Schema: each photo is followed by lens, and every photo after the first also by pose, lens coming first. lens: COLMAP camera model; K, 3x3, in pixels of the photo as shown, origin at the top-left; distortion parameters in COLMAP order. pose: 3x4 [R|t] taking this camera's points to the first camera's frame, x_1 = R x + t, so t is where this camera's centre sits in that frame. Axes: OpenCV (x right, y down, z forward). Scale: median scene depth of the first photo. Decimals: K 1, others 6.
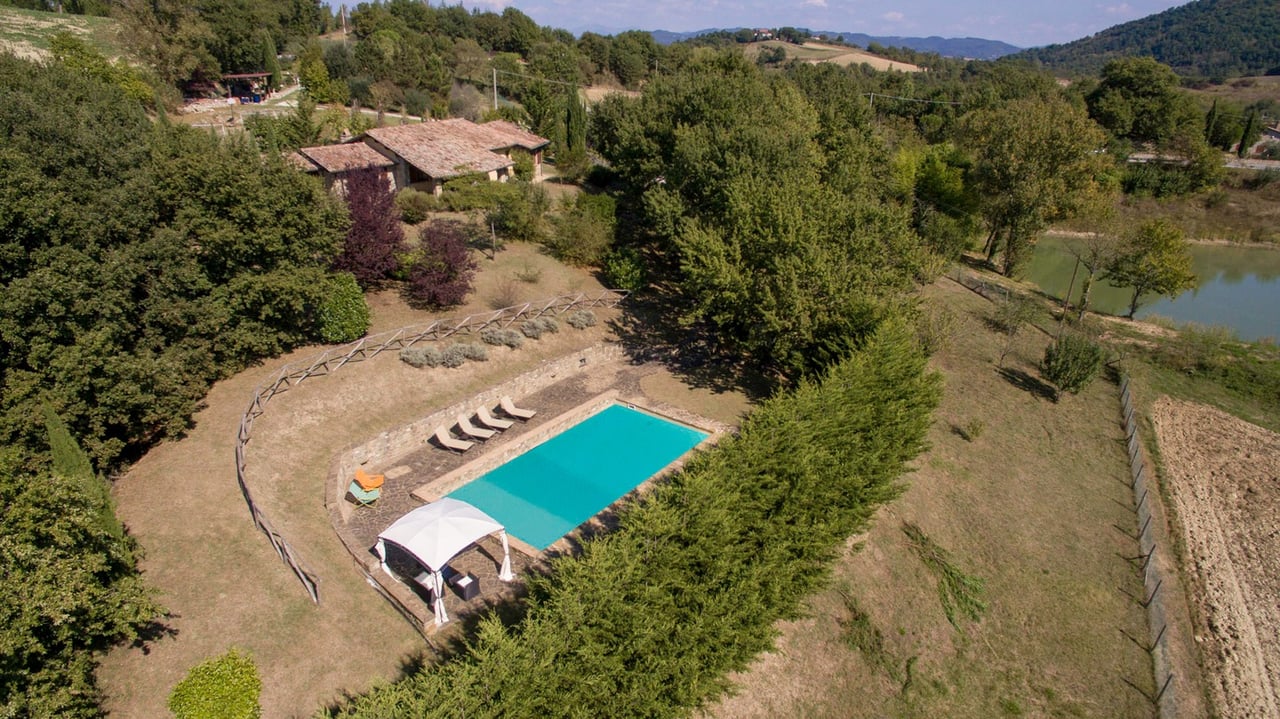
lens RADIAL K [[747.5, 0, 640.0], [0, 747.5, 359.5], [0, 0, 1]] dist [-0.109330, 0.088182]
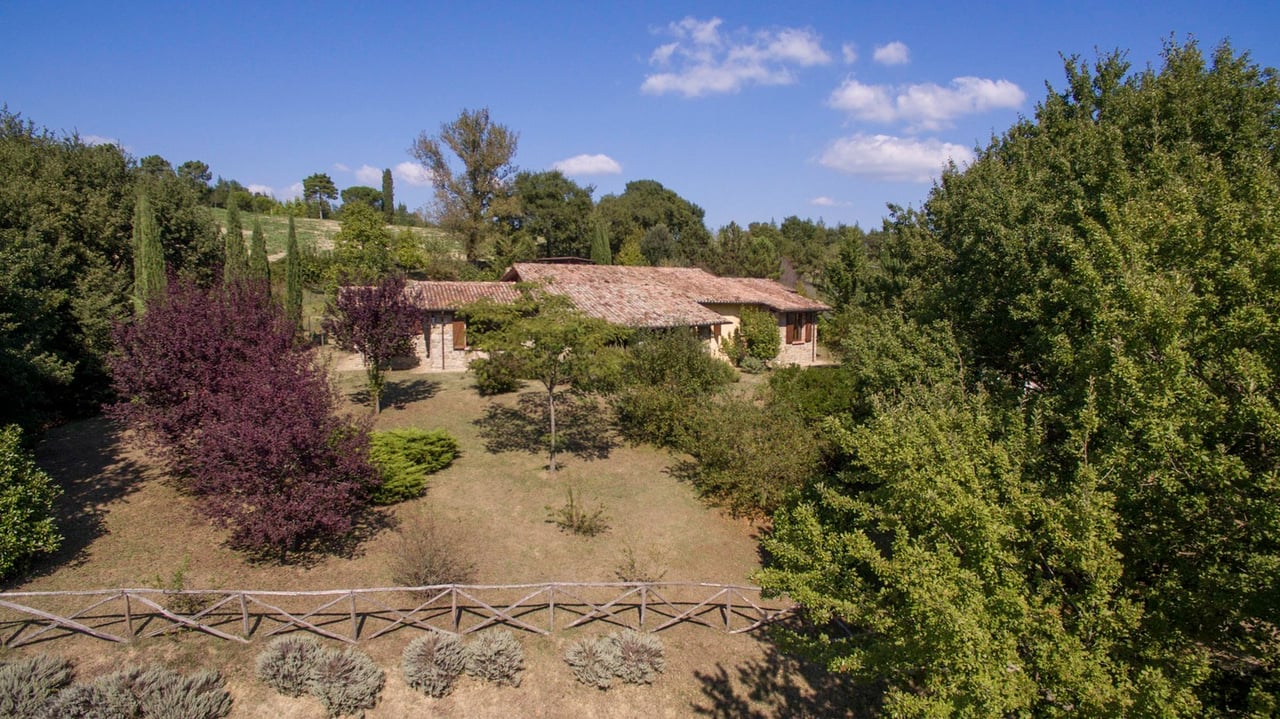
lens RADIAL K [[747.5, 0, 640.0], [0, 747.5, 359.5], [0, 0, 1]] dist [-0.109330, 0.088182]
pose [[0.855200, 0.039398, -0.516798, 0.101767], [-0.196173, 0.947530, -0.252394, -0.097143], [0.479738, 0.317229, 0.818057, 0.648294]]
